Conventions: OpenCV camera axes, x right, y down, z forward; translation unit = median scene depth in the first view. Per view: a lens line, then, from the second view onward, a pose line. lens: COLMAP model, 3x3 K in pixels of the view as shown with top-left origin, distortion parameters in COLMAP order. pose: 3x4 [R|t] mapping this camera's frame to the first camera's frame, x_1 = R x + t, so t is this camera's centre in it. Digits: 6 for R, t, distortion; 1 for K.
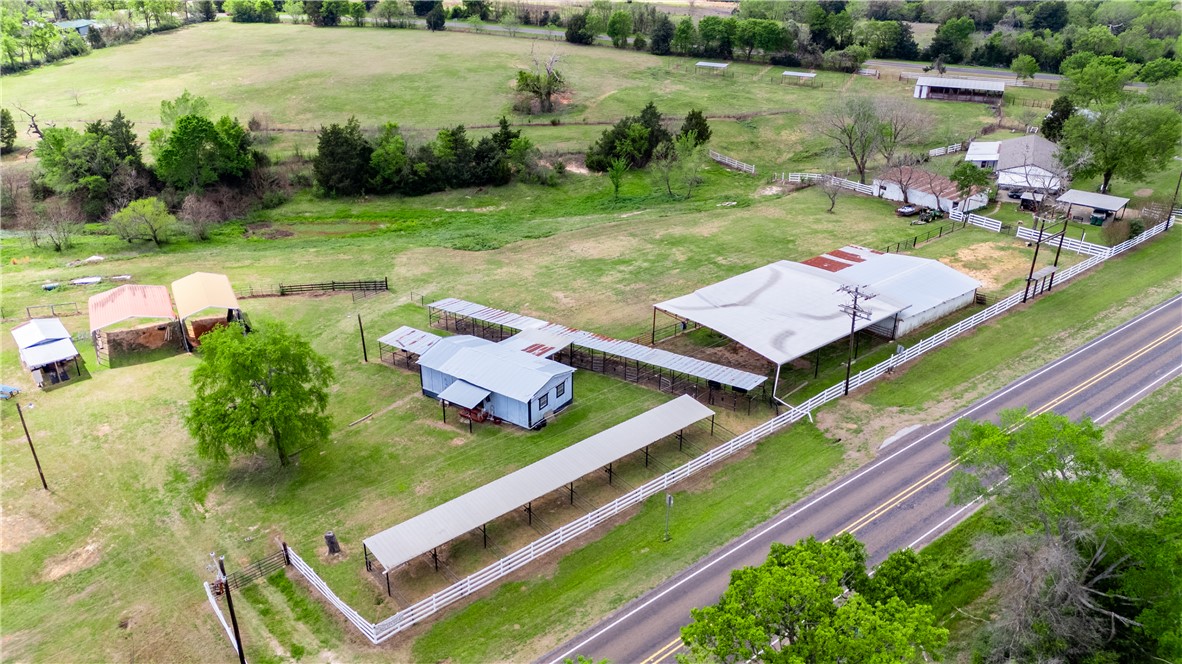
lens RADIAL K [[863.3, 0, 593.4], [0, 863.3, 332.7], [0, 0, 1]] dist [0.062246, -0.053730]
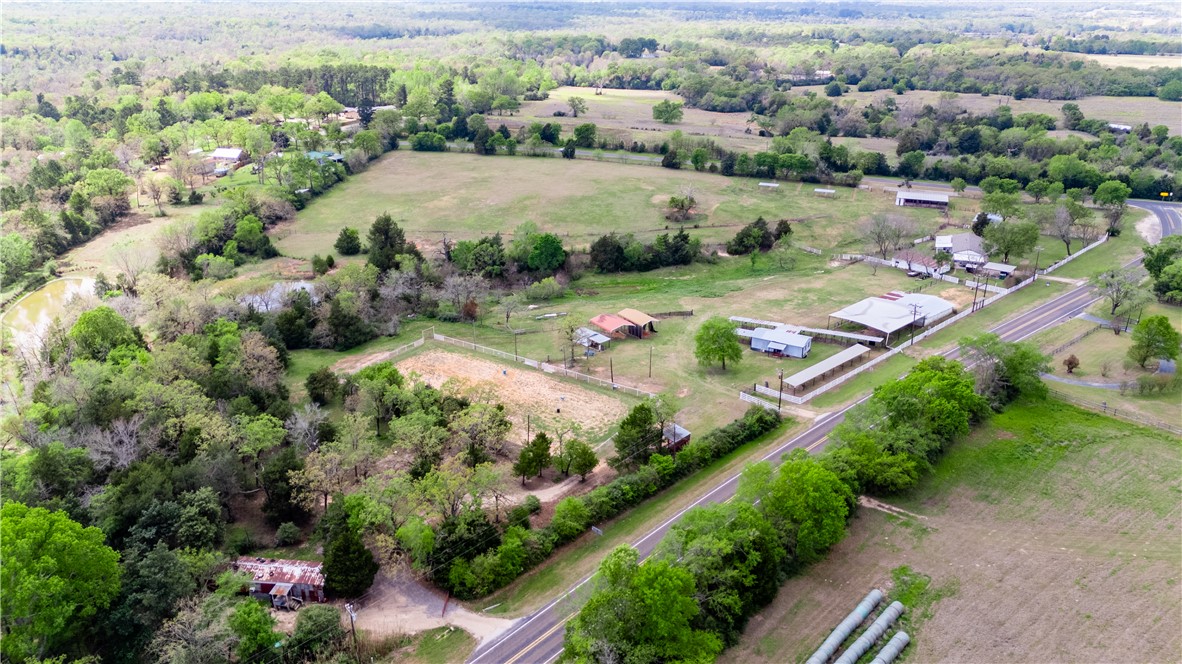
lens RADIAL K [[863.3, 0, 585.9], [0, 863.3, 337.3], [0, 0, 1]] dist [0.062246, -0.053730]
pose [[0.998014, -0.026165, 0.057305, -0.509980], [0.029767, 0.997574, -0.062924, 0.110829], [-0.055520, 0.064504, 0.996372, -0.955568]]
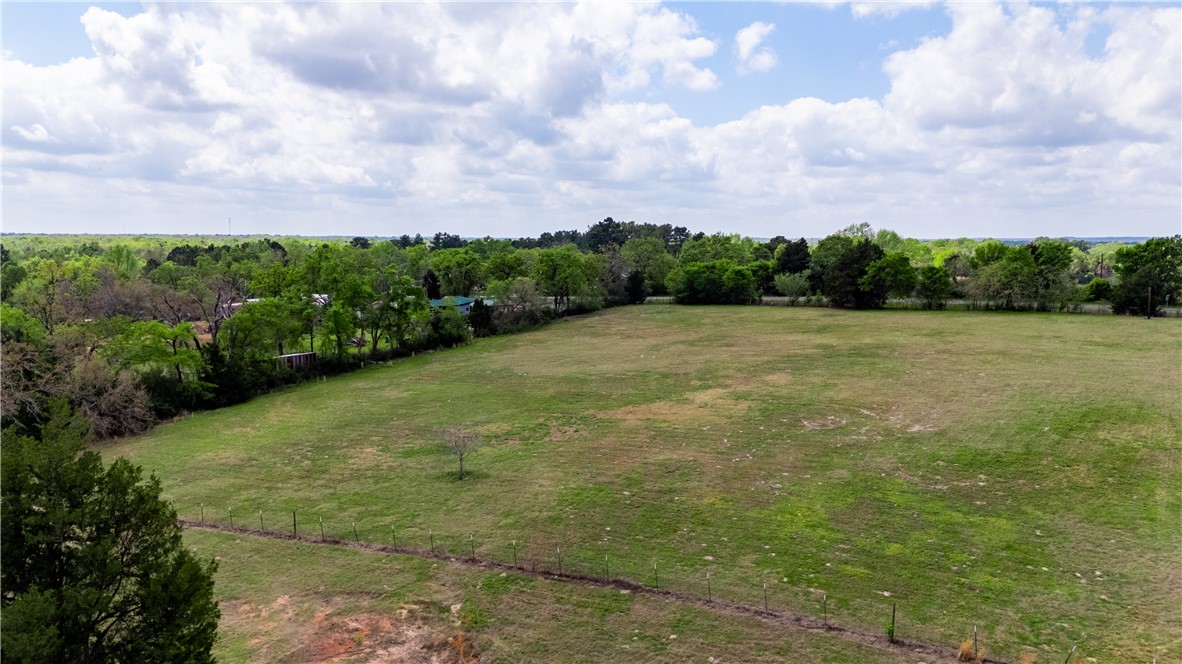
lens RADIAL K [[863.3, 0, 592.8], [0, 863.3, 329.7], [0, 0, 1]] dist [0.062246, -0.053730]
pose [[0.952262, 0.029185, -0.303883, -0.684397], [-0.133302, 0.935261, -0.327899, -0.325767], [0.274640, 0.352754, 0.894504, 1.088027]]
